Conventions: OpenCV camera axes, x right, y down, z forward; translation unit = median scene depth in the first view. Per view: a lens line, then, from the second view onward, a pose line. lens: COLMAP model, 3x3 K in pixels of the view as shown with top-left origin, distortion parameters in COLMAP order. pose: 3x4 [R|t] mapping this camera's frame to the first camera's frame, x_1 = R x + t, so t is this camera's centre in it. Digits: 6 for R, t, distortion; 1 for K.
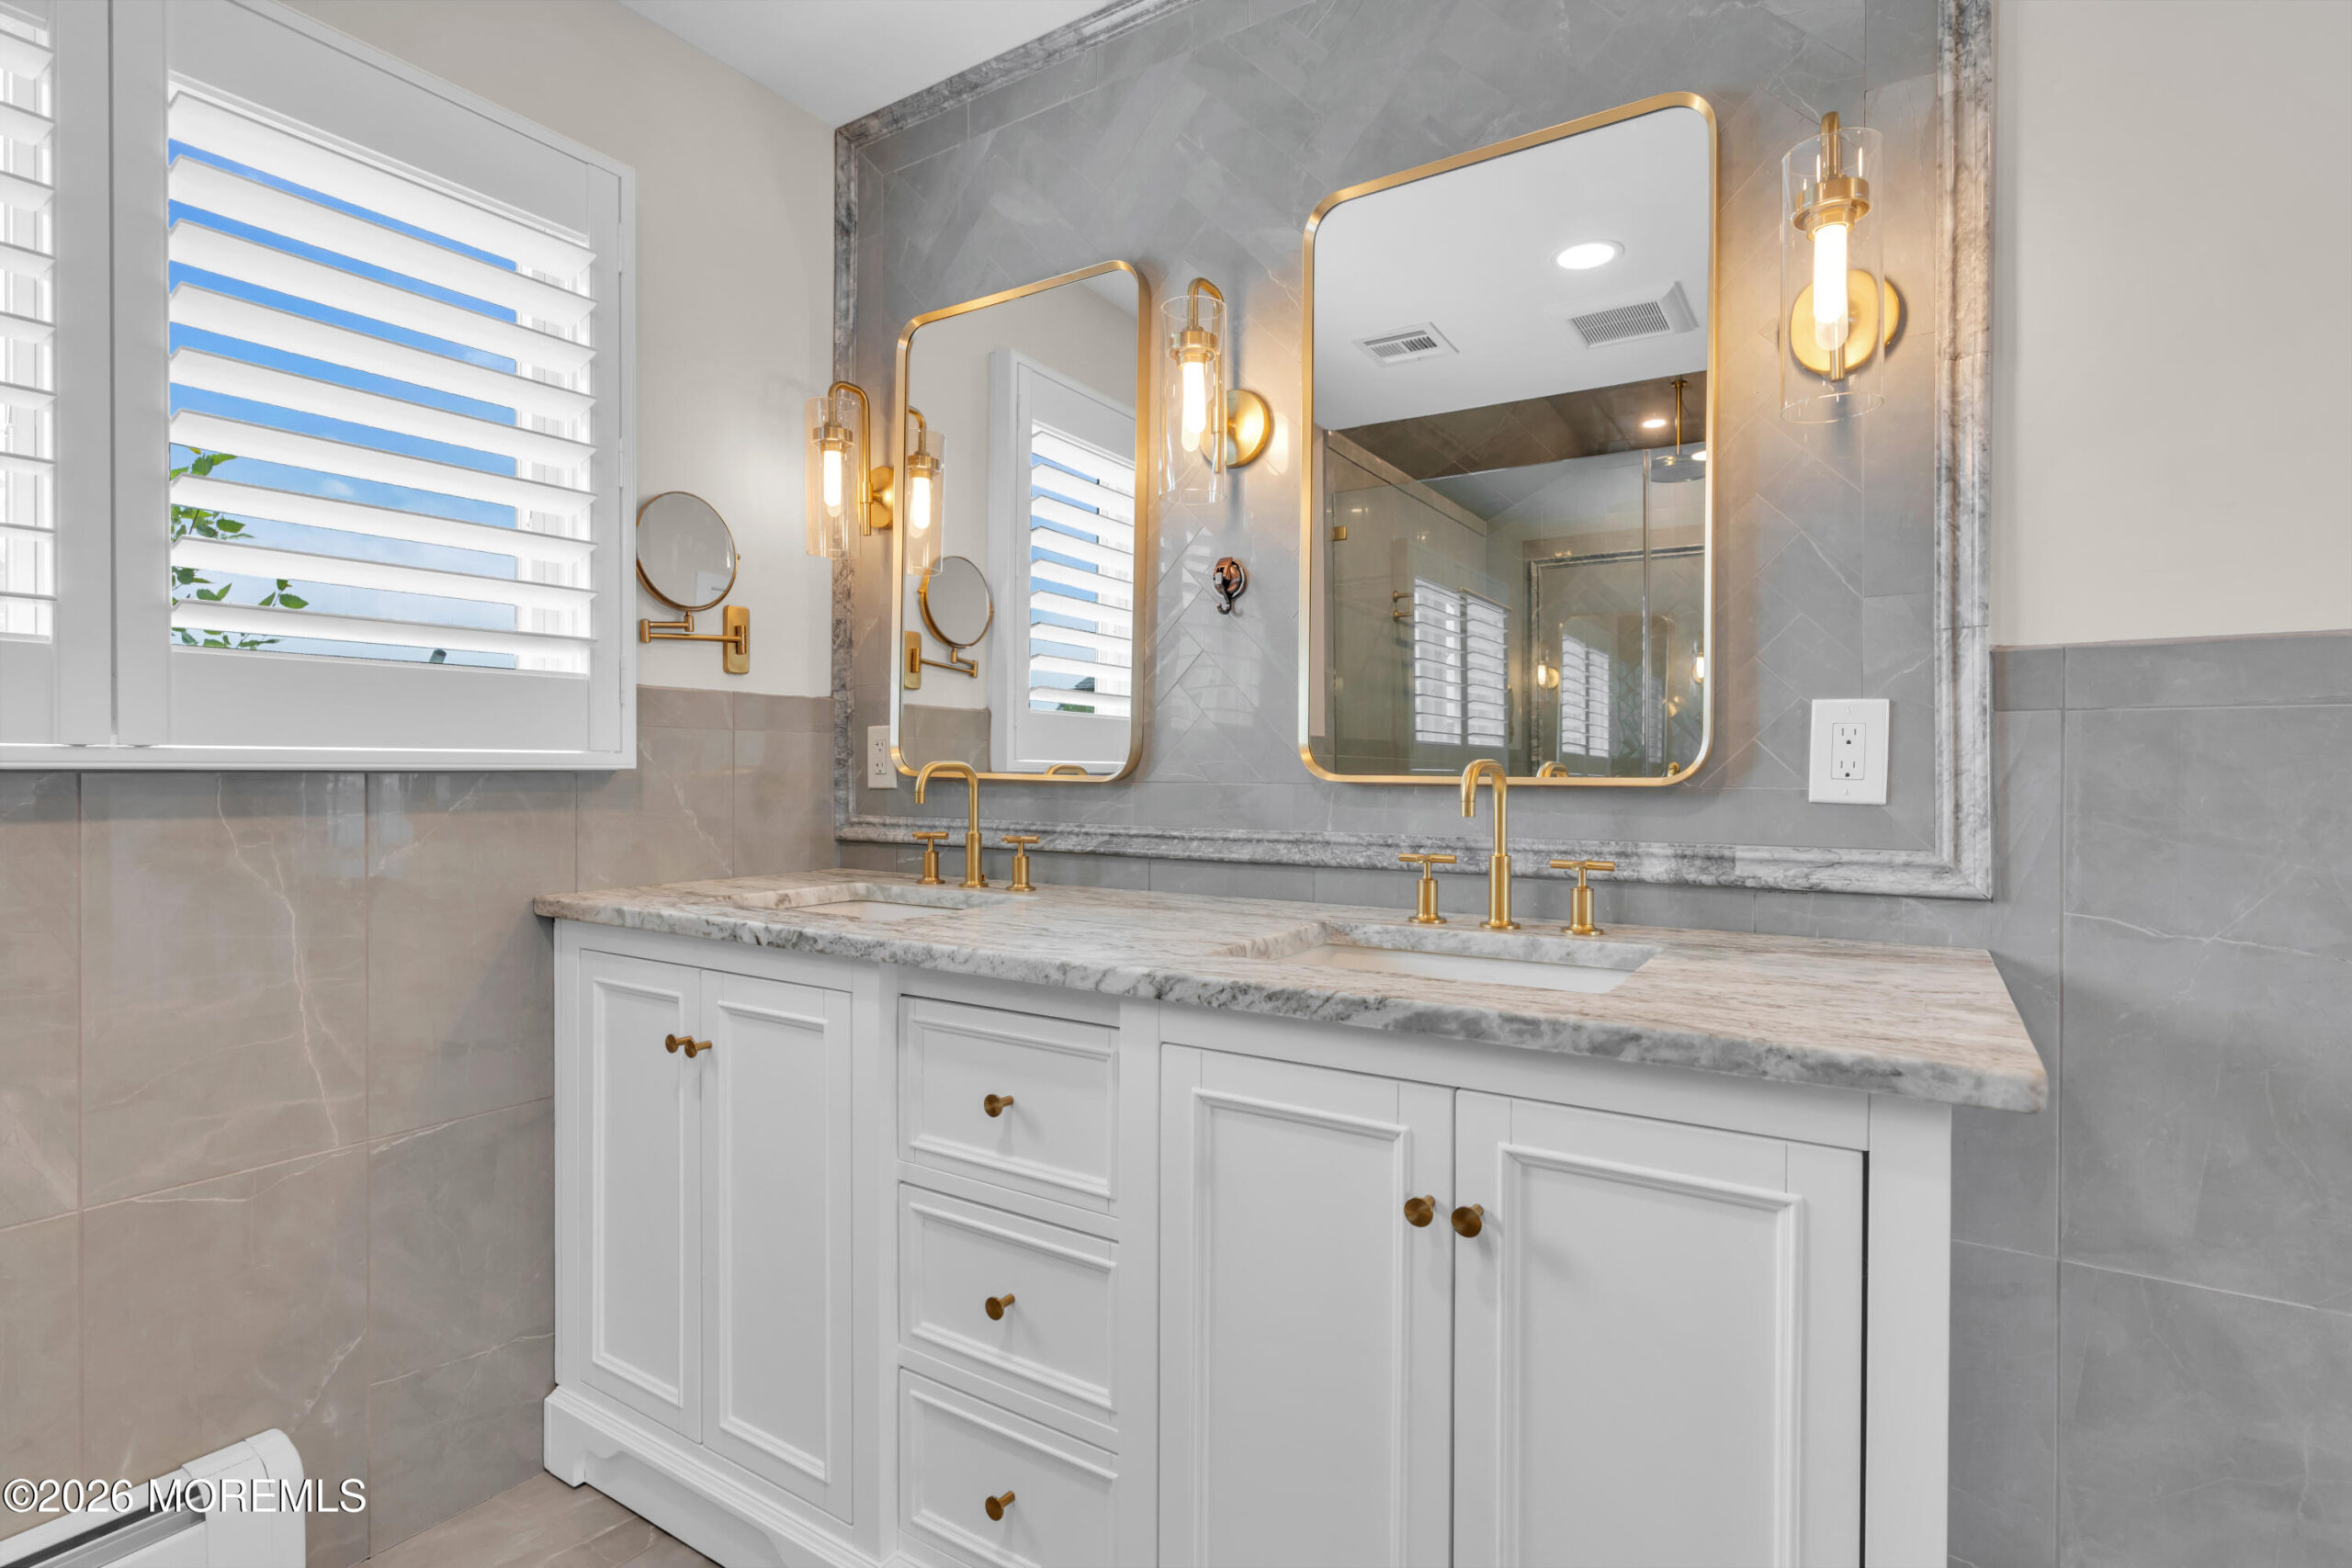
lens RADIAL K [[1121.1, 0, 1163.5], [0, 1121.1, 782.8], [0, 0, 1]] dist [0.000923, 0.000497]
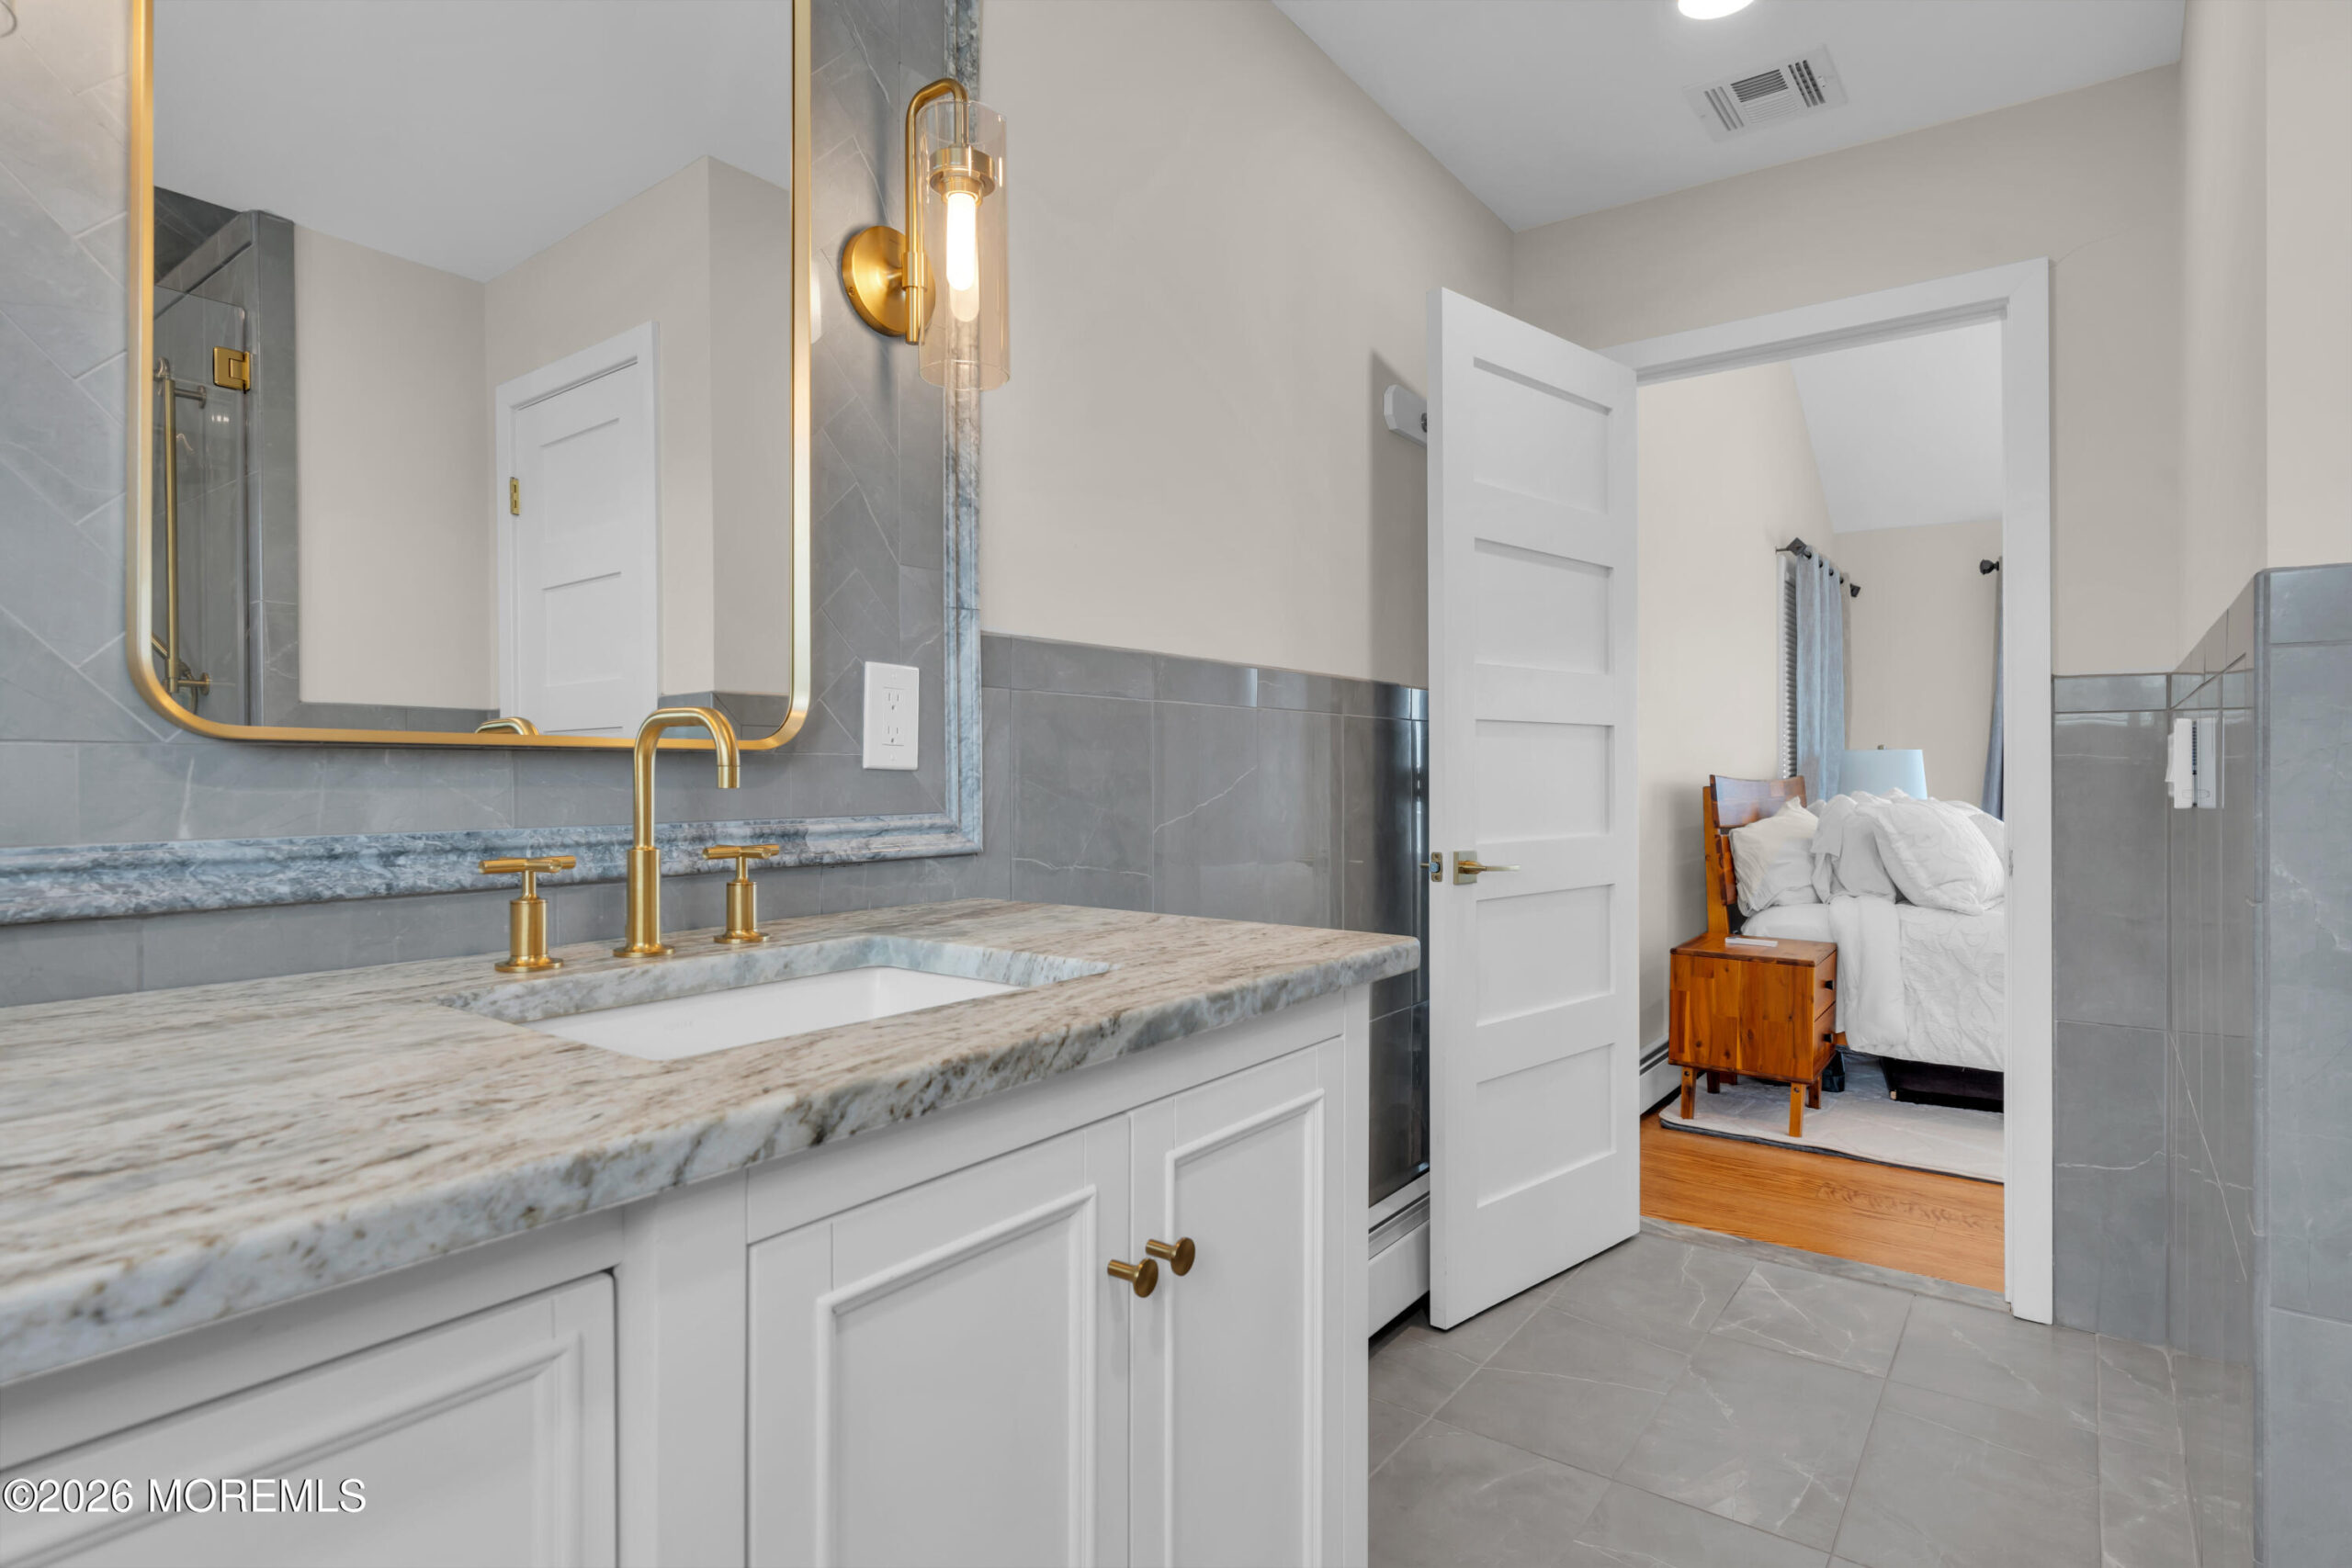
lens RADIAL K [[1221.5, 0, 1176.0], [0, 1221.5, 784.0], [0, 0, 1]] dist [-0.002178, 0.000230]
pose [[0.066276, -0.010075, 0.997750, -0.464605], [0.011063, 0.999895, 0.009362, 0.024655], [-0.997740, 0.010418, 0.066381, 0.697895]]
